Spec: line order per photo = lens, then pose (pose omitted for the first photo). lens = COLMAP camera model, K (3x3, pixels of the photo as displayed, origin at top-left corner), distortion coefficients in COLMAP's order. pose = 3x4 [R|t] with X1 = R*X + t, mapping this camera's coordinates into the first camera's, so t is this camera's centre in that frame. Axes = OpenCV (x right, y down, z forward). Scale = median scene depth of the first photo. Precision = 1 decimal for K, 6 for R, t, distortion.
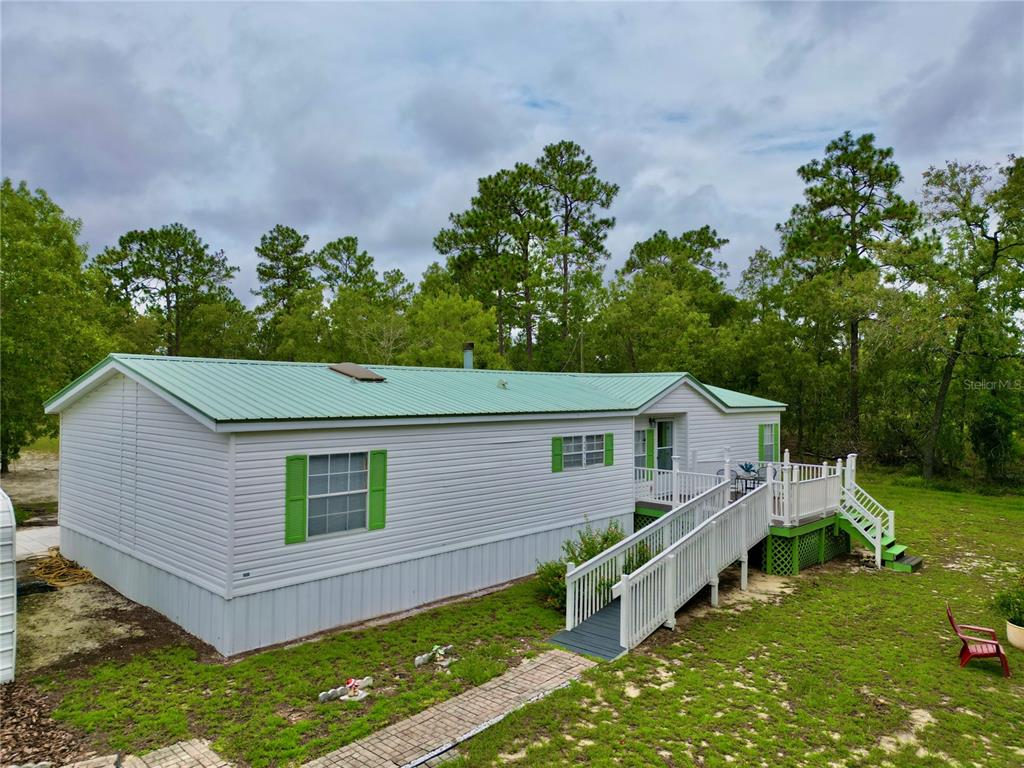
lens RADIAL K [[719.0, 0, 510.9], [0, 719.0, 377.9], [0, 0, 1]] dist [0.068038, -0.064703]
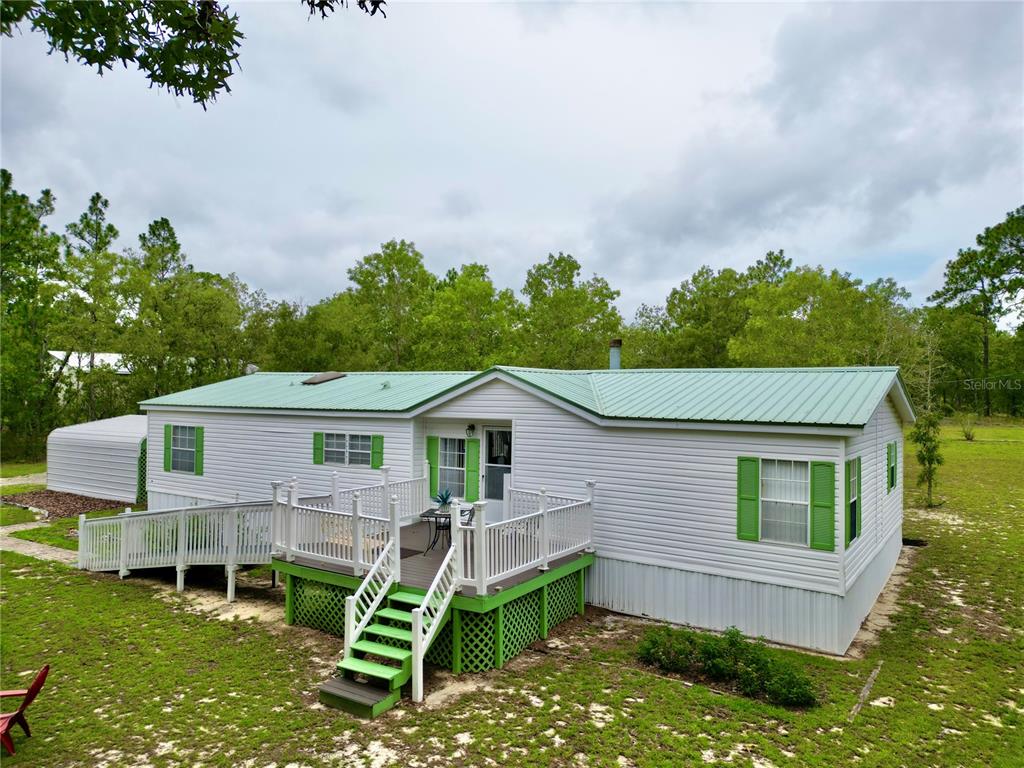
lens RADIAL K [[719.0, 0, 510.9], [0, 719.0, 377.9], [0, 0, 1]] dist [0.068038, -0.064703]
pose [[0.161104, -0.026845, -0.986572, 1.214608], [0.008339, 0.999631, -0.025839, 0.030234], [0.986902, -0.004064, 0.161269, 1.121666]]
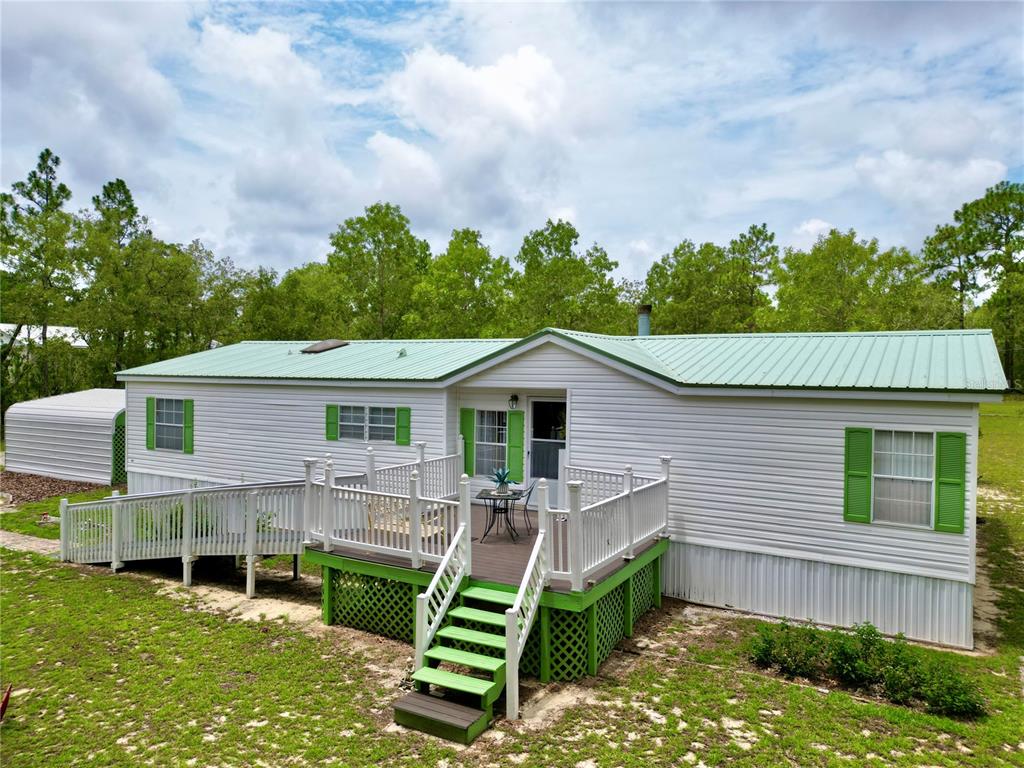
lens RADIAL K [[722.5, 0, 510.5], [0, 722.5, 379.9], [0, 0, 1]] dist [0.060621, -0.057426]
pose [[0.217580, 0.005015, -0.976030, 1.091223], [0.007871, 0.999945, 0.006893, 0.043731], [0.976011, -0.009182, 0.217529, 1.031302]]
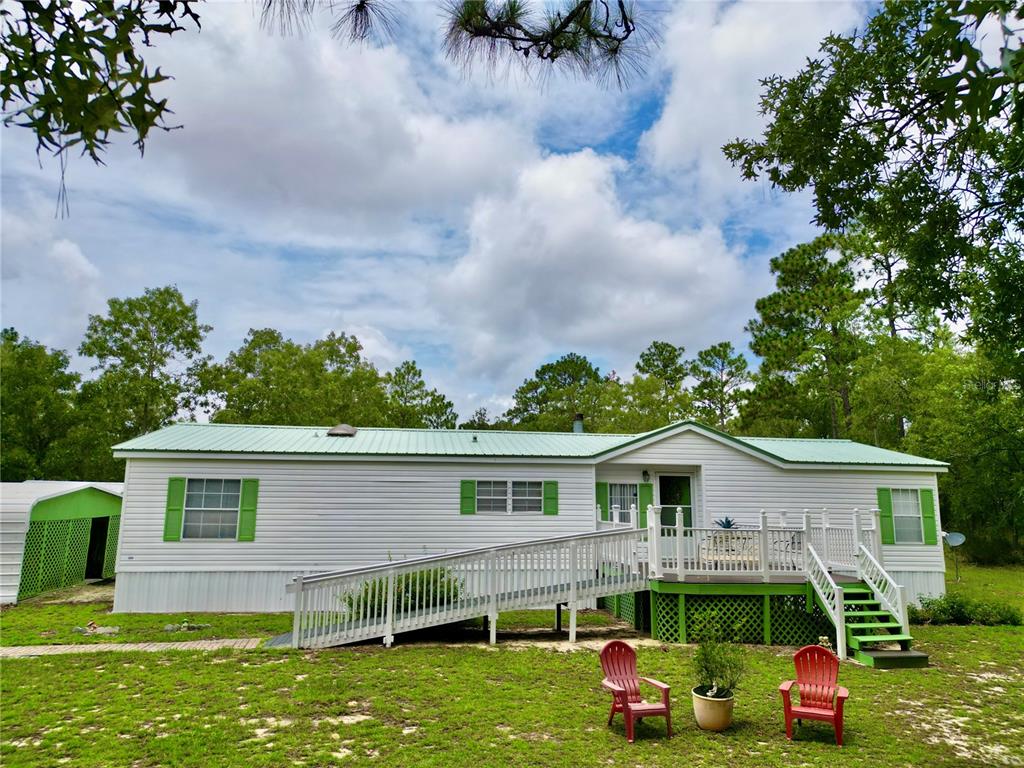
lens RADIAL K [[719.0, 0, 510.9], [0, 719.0, 377.9], [0, 0, 1]] dist [0.068038, -0.064703]
pose [[0.773587, -0.114864, -0.623193, 0.791302], [0.007594, 0.985045, -0.172132, 0.117321], [0.633644, 0.128426, 0.762890, 0.220303]]
